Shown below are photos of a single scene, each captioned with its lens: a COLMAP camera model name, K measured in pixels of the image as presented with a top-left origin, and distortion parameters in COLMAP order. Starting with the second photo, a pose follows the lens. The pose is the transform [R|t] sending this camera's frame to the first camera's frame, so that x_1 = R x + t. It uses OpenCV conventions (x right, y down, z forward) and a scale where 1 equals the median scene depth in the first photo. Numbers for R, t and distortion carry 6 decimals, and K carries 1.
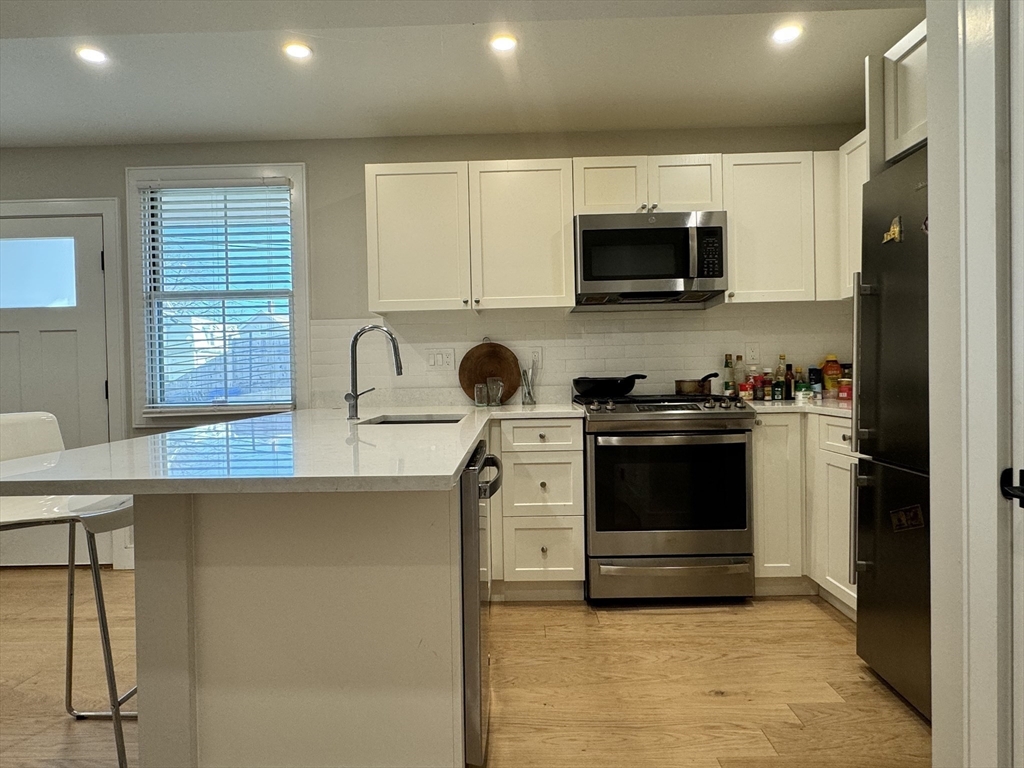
lens RADIAL K [[581.5, 0, 512.4], [0, 581.5, 384.8], [0, 0, 1]] dist [0.003150, -0.000386]
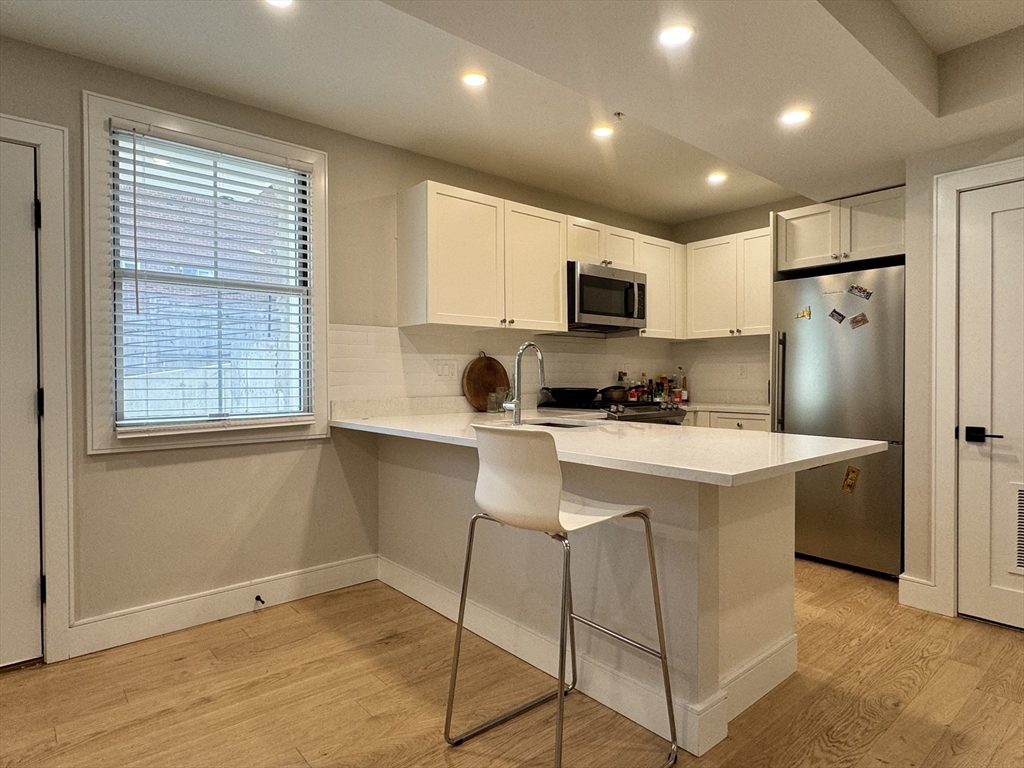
lens RADIAL K [[581.5, 0, 513.3], [0, 581.5, 382.4], [0, 0, 1]] dist [0.003150, -0.000386]
pose [[0.746083, 0.010797, 0.665766, -0.753736], [0.000476, 0.999860, -0.016749, -0.002578], [-0.665853, 0.012813, 0.745973, 0.124246]]
